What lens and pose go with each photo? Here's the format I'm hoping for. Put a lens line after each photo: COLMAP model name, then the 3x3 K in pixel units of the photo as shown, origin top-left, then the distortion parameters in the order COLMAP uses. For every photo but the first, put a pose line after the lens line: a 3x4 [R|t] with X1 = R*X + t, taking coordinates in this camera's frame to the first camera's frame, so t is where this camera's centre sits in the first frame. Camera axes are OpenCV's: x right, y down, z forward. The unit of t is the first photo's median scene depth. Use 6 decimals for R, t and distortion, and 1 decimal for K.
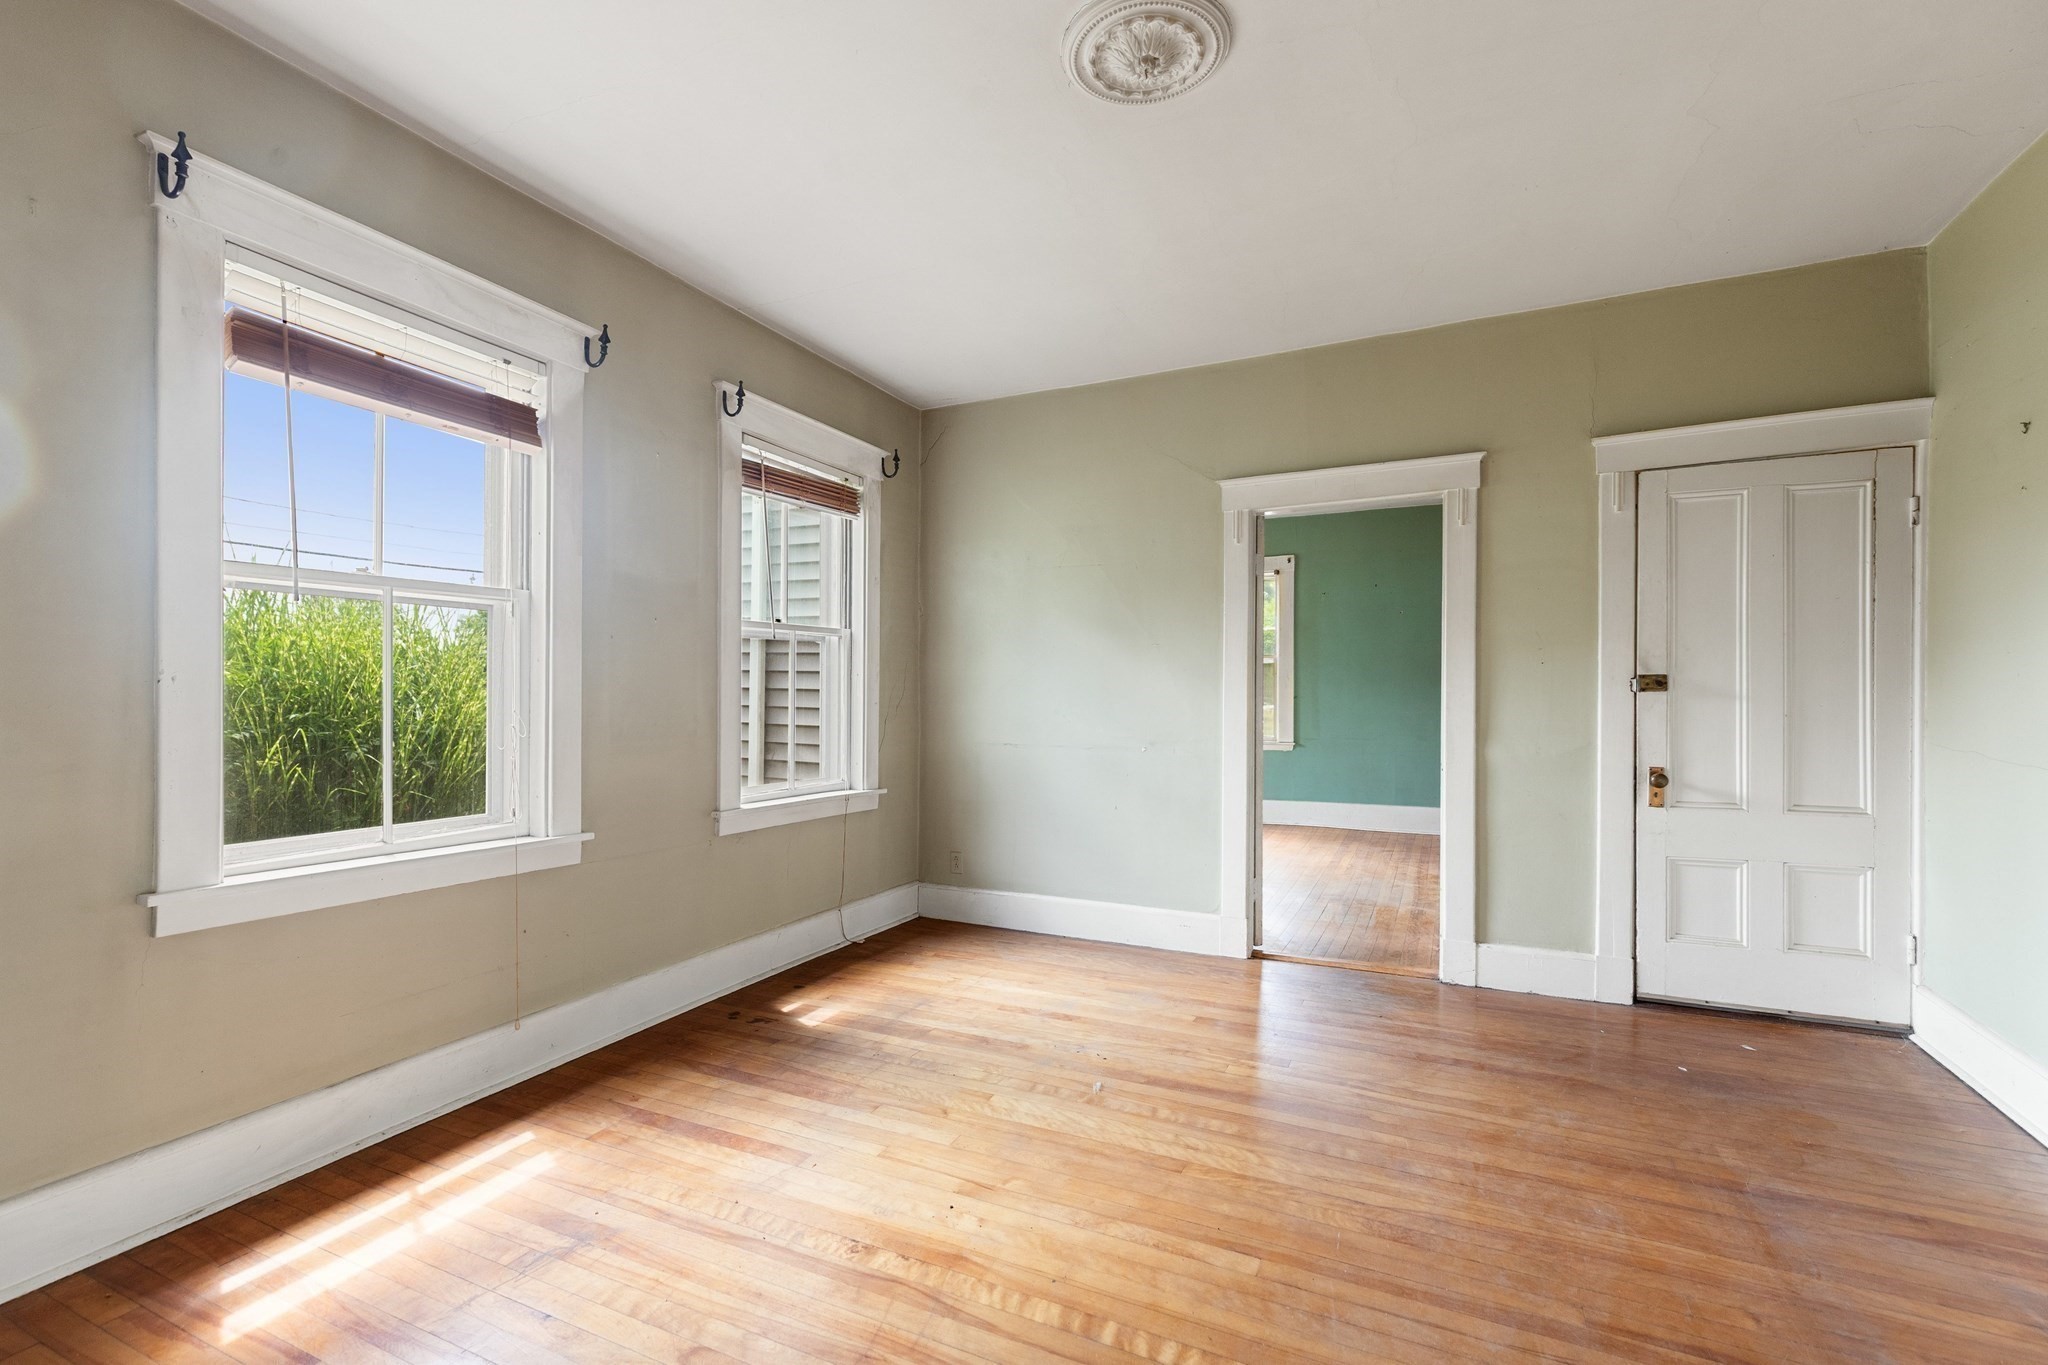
lens RADIAL K [[937.5, 0, 1016.7], [0, 937.5, 694.7], [0, 0, 1]] dist [0.008509, -0.000999]
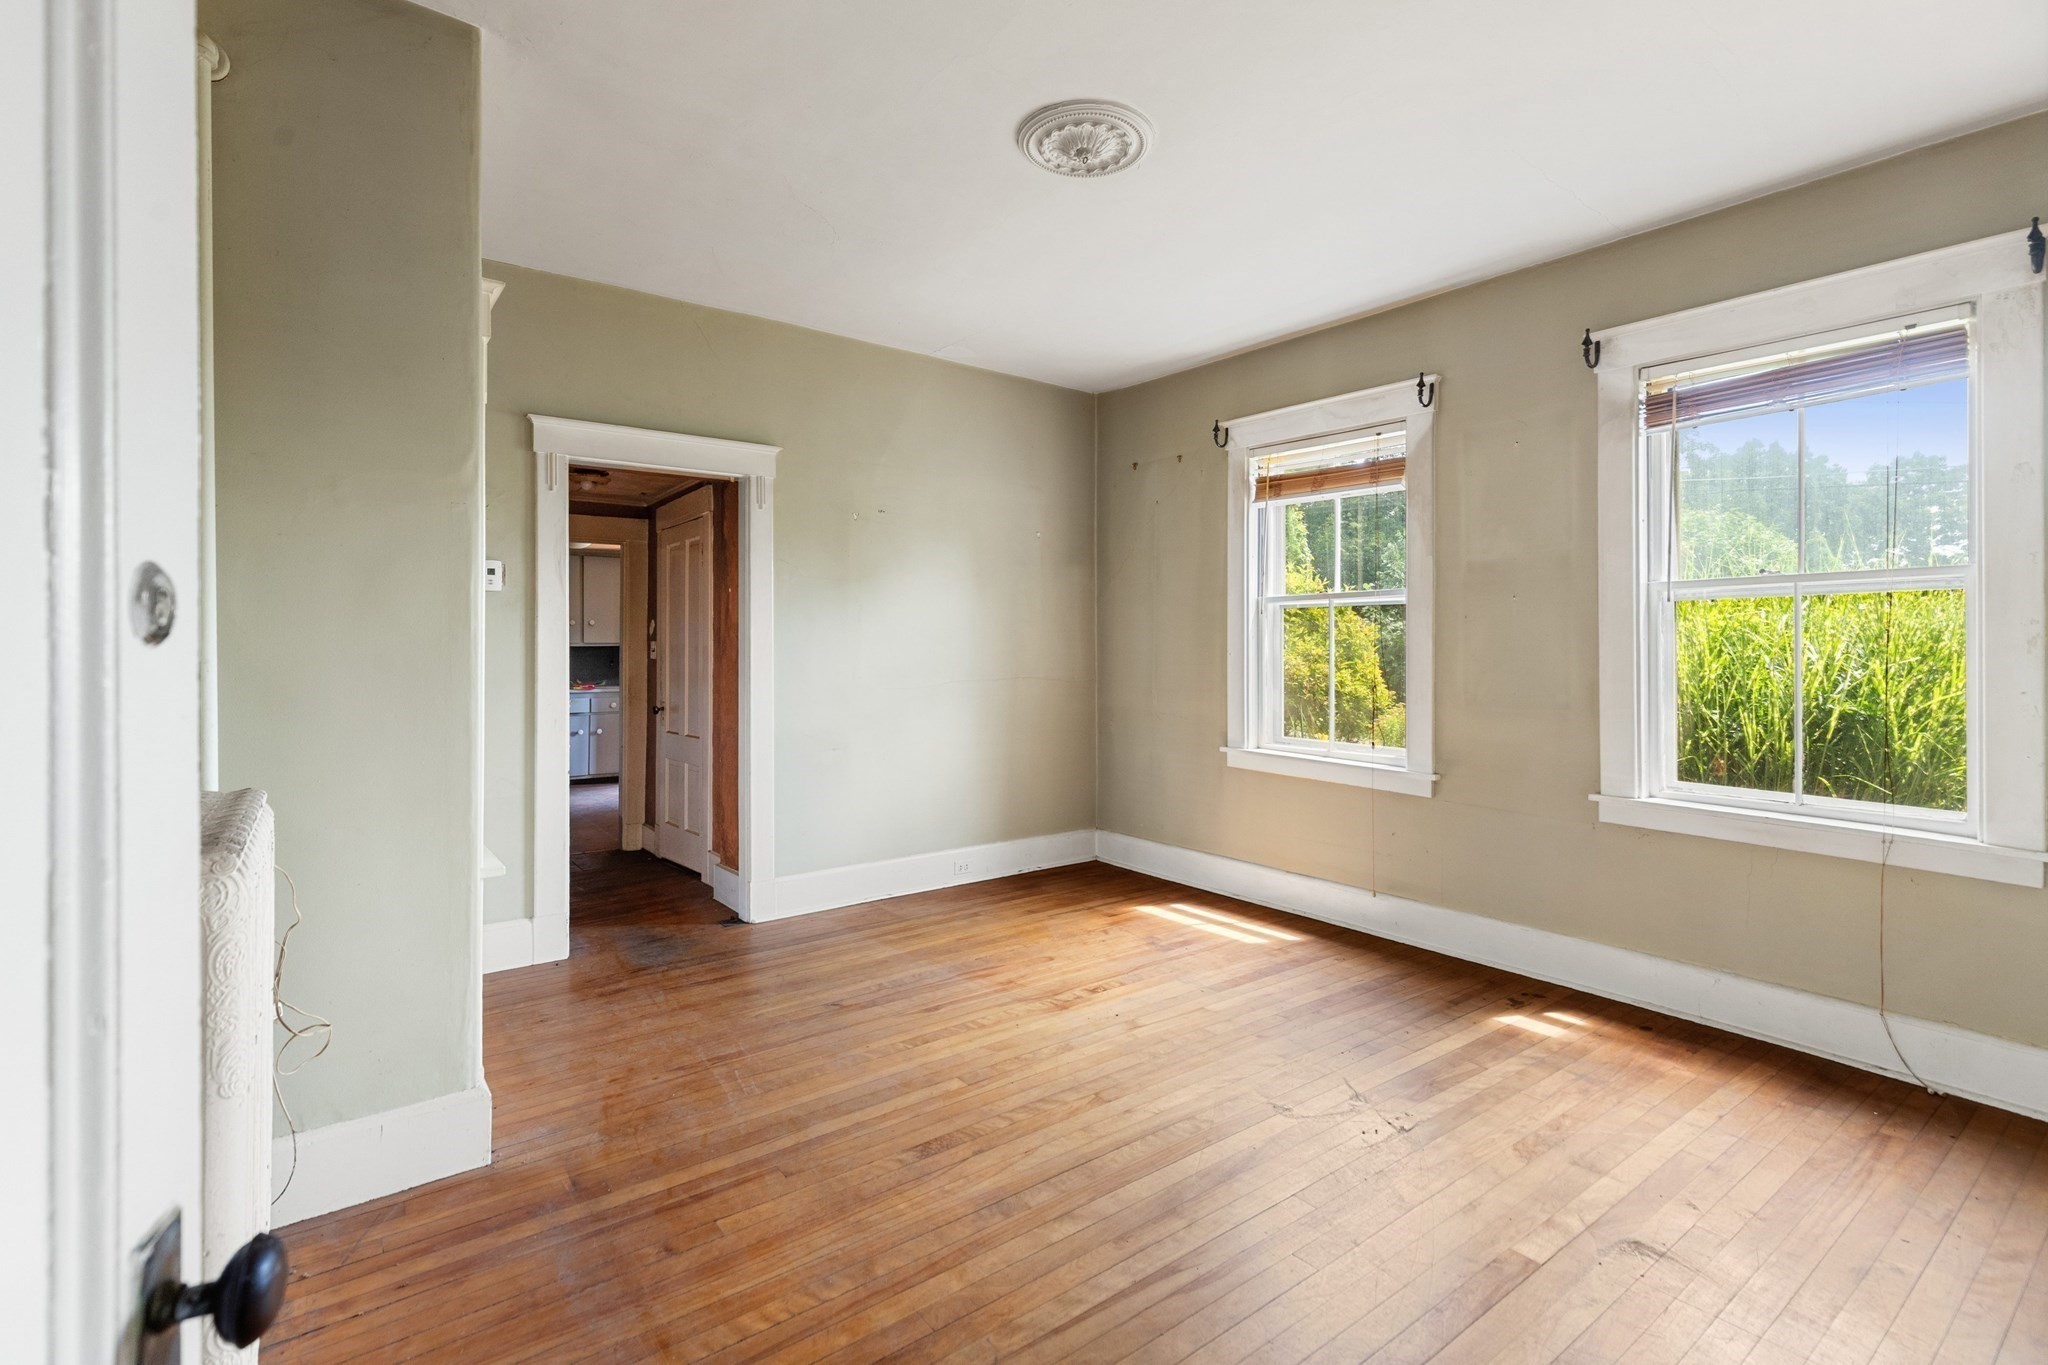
lens RADIAL K [[937.5, 0, 1010.3], [0, 937.5, 639.9], [0, 0, 1]] dist [0.008509, -0.000999]
pose [[-0.481269, -0.007813, -0.876538, 0.929566], [-0.005432, 0.999968, -0.005930, -0.023020], [0.876556, 0.001908, -0.481296, 1.116705]]
